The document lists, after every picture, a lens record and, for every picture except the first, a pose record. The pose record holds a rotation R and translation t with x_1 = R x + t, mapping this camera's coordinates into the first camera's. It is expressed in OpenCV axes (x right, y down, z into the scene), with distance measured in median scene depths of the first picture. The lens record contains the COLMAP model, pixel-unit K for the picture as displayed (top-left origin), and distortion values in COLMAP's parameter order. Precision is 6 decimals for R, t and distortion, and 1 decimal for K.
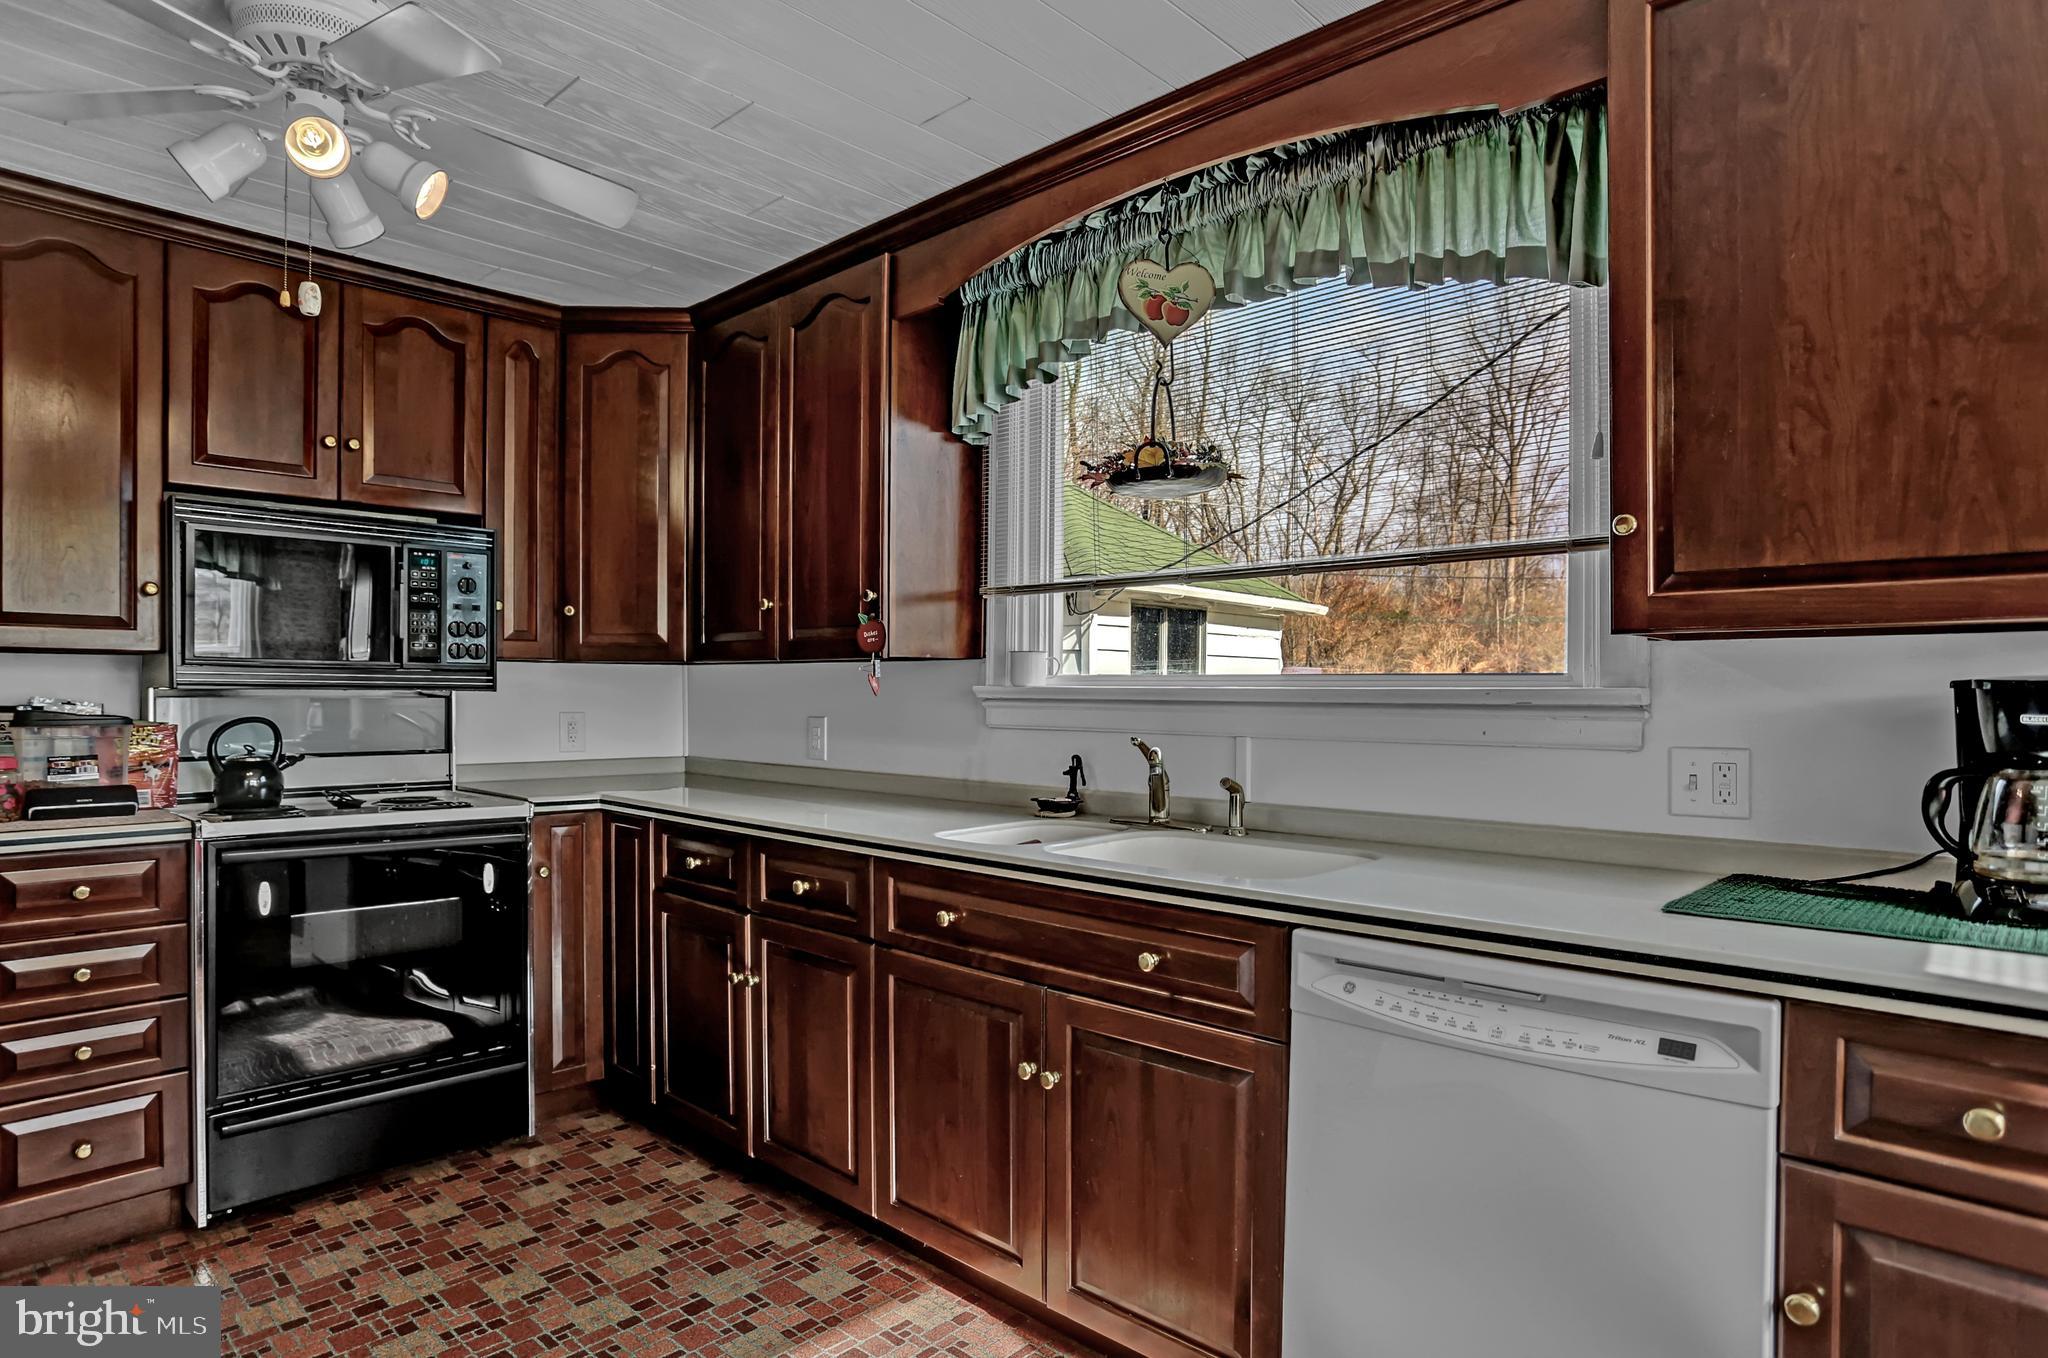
lens RADIAL K [[1116.8, 0, 1024.1], [0, 1116.8, 701.5], [0, 0, 1]] dist [-0.075826, 0.040993]
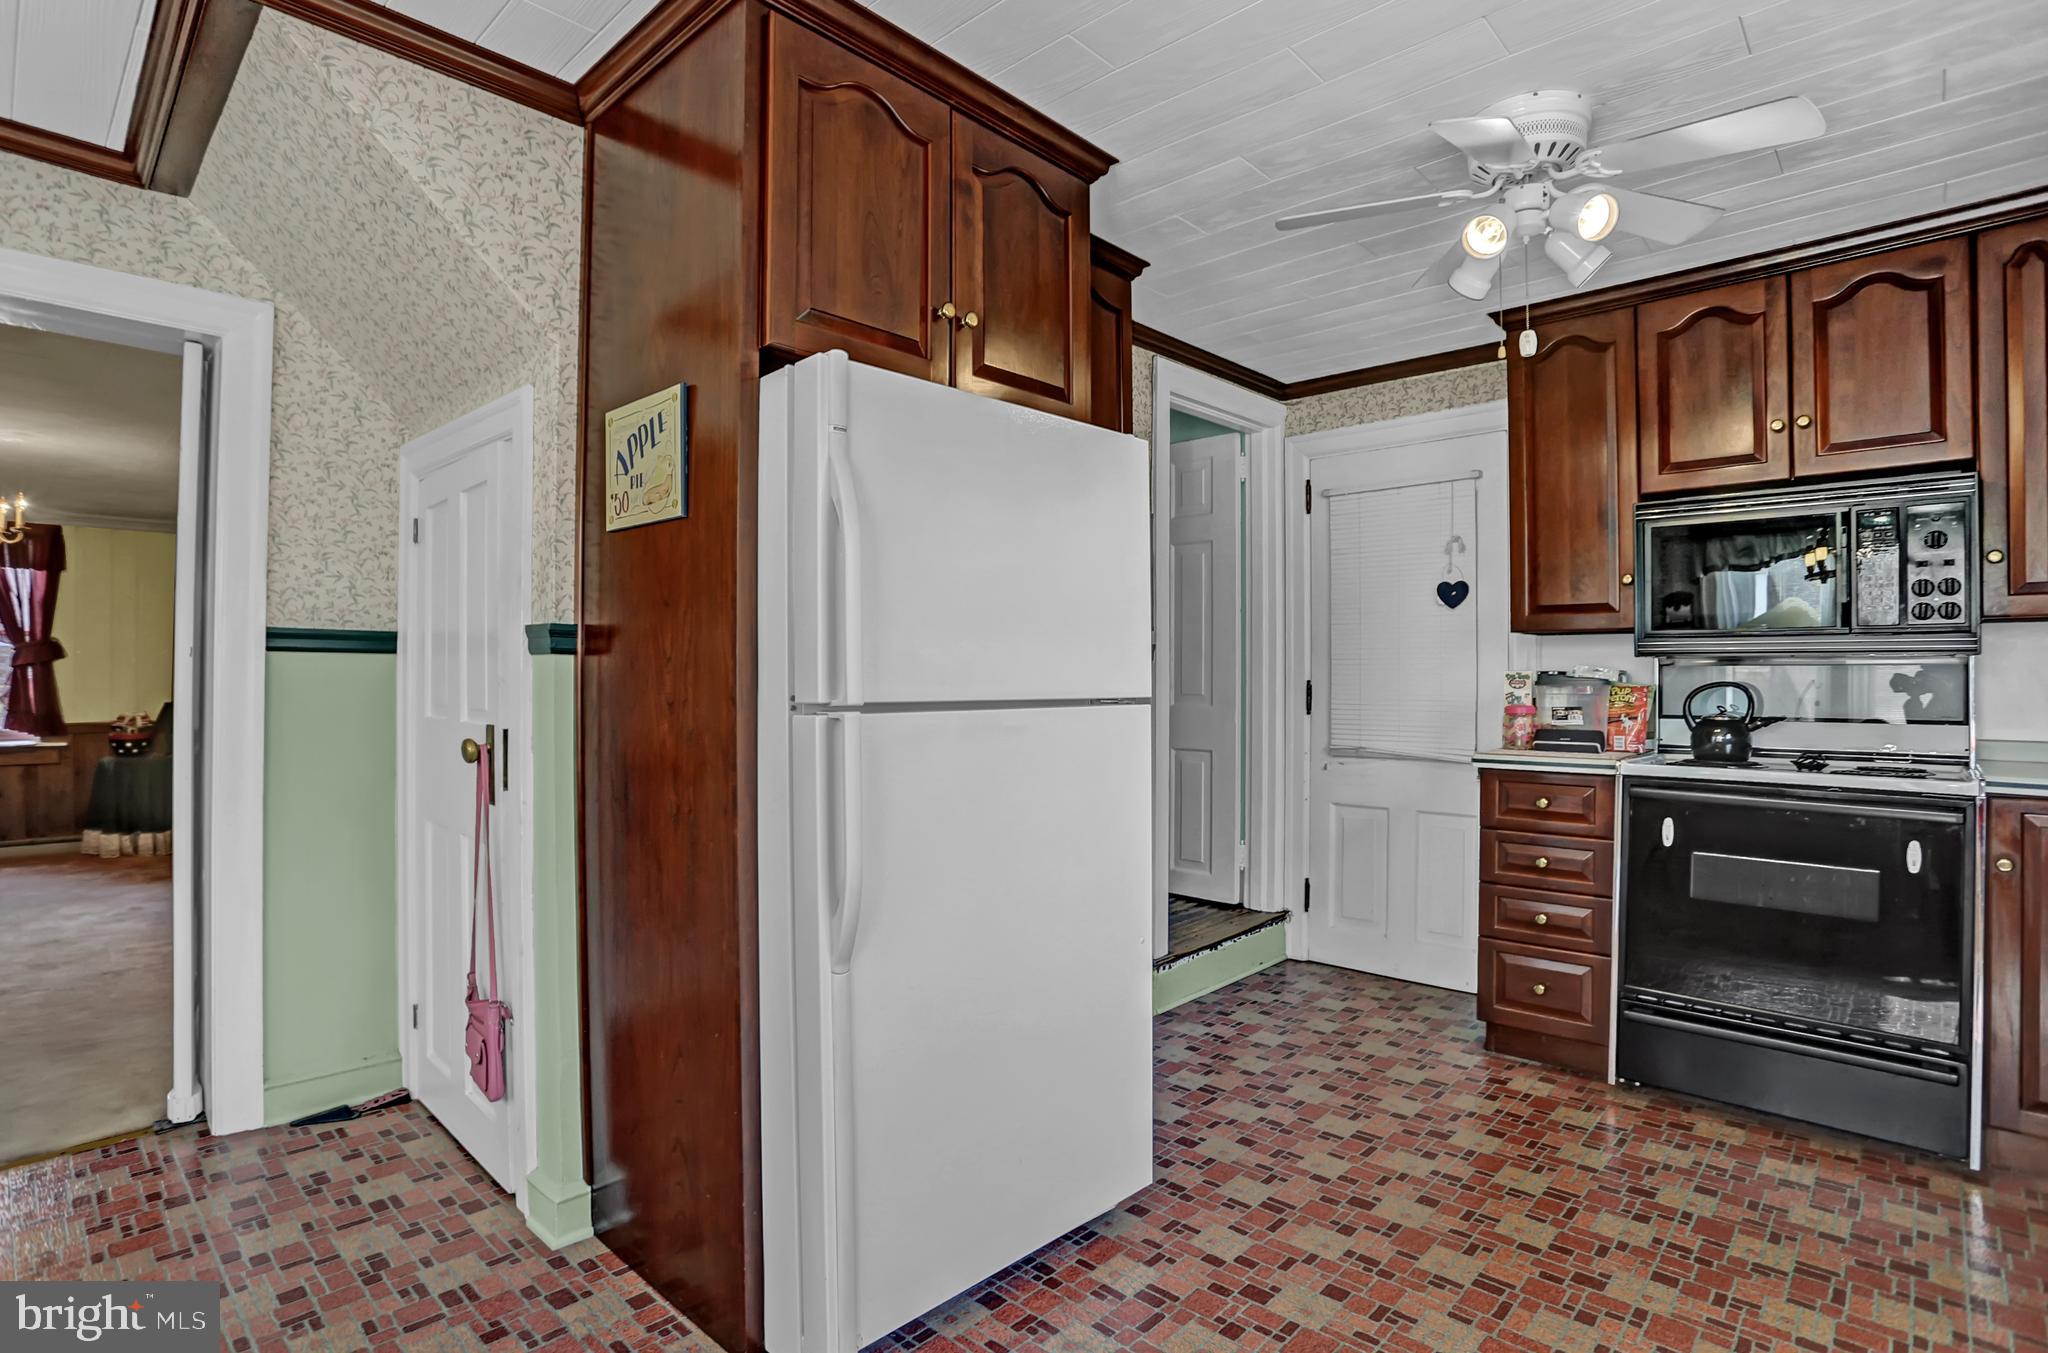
lens RADIAL K [[1055.3, 0, 1057.8], [0, 1055.3, 676.8], [0, 0, 1]] dist [-0.027744, 0.000969]
pose [[-0.000759, -0.014274, -0.999898, 0.415812], [-0.009669, 0.999851, -0.014266, 0.033555], [0.999953, 0.009657, -0.000897, 0.318119]]
